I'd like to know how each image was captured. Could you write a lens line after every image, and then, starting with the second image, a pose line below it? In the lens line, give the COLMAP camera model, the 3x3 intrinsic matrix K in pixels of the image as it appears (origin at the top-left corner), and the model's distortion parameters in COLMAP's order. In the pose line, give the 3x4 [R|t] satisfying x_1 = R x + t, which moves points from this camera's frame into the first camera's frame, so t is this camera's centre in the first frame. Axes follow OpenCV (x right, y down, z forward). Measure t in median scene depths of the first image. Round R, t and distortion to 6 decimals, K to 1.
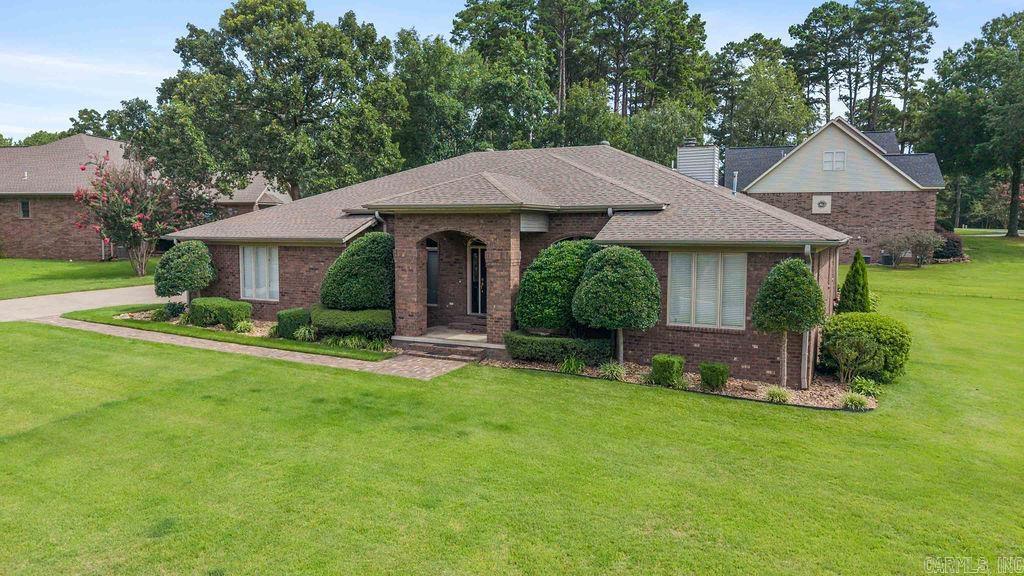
lens RADIAL K [[693.3, 0, 512.0], [0, 693.3, 289.1], [0, 0, 1]] dist [0.023273, -0.022429]
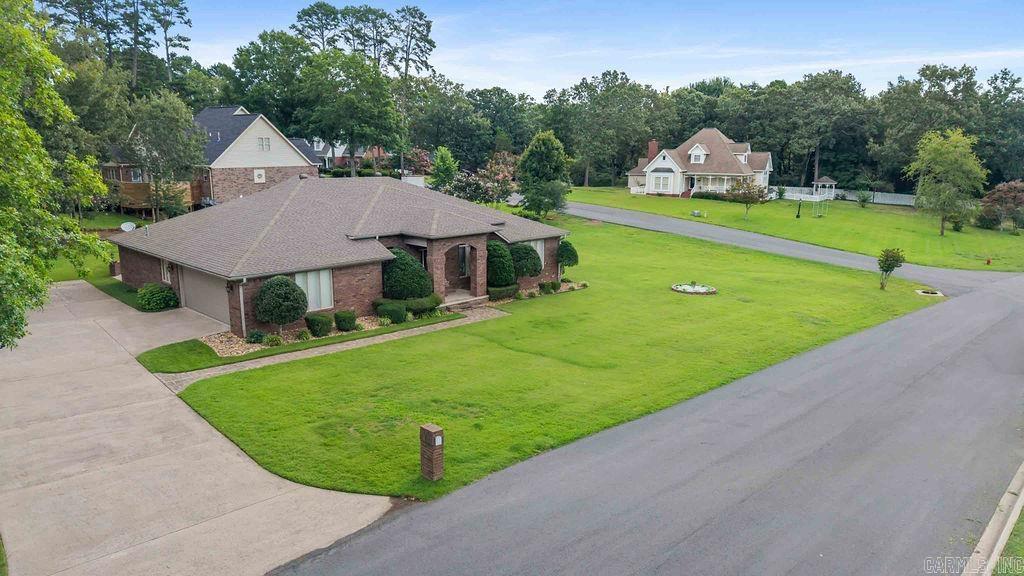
lens RADIAL K [[693.3, 0, 511.5], [0, 693.3, 288.6], [0, 0, 1]] dist [0.023273, -0.022429]
pose [[0.335636, -0.194959, 0.921596, -1.560567], [0.079282, 0.980724, 0.178594, -0.251314], [-0.938649, 0.013123, 0.344623, 0.174264]]
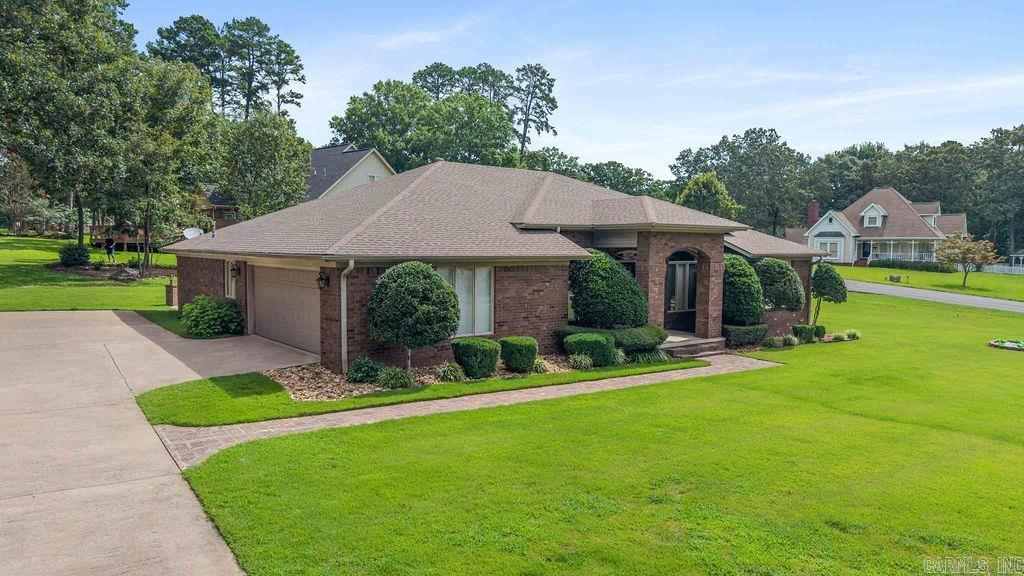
lens RADIAL K [[693.3, 0, 515.4], [0, 693.3, 290.1], [0, 0, 1]] dist [0.023273, -0.022429]
pose [[0.448608, -0.059789, 0.891726, -1.080729], [0.070073, 0.997041, 0.031598, -0.059451], [-0.890977, 0.048311, 0.451471, 0.625826]]
